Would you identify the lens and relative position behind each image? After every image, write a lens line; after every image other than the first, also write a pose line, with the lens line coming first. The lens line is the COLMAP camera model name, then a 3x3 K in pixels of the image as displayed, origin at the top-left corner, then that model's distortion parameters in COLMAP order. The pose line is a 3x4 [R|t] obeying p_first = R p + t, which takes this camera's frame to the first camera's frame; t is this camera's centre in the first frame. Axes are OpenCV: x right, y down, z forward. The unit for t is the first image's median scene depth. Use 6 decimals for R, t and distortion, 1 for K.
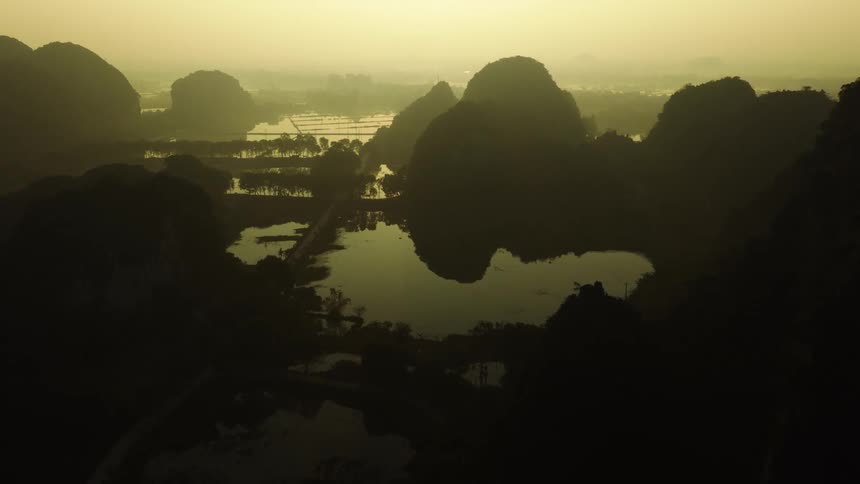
lens RADIAL K [[658.9, 0, 428.0], [0, 658.9, 235.5], [0, 0, 1]] dist [-0.005633, -0.001091]
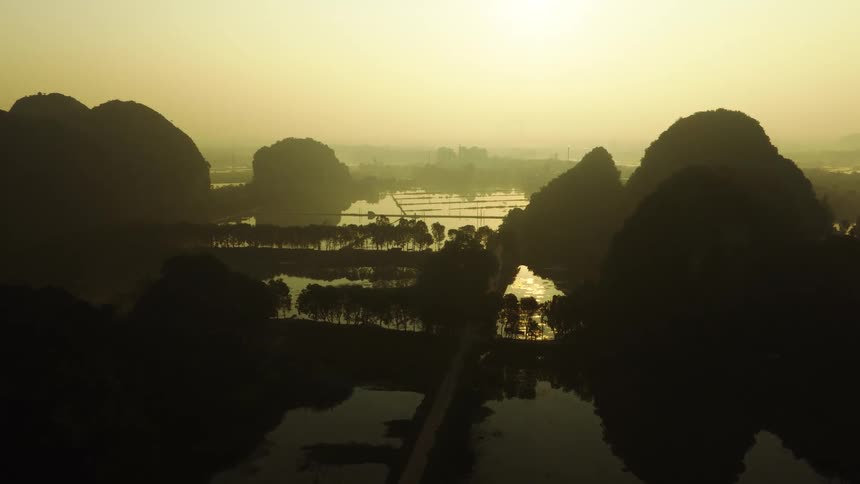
lens RADIAL K [[658.9, 0, 431.1], [0, 658.9, 241.4], [0, 0, 1]] dist [-0.005633, -0.001091]
pose [[0.989002, 0.020748, -0.146439, -0.060394], [-0.036745, 0.993537, -0.107397, -0.052332], [0.143264, 0.111597, 0.983373, 0.306805]]
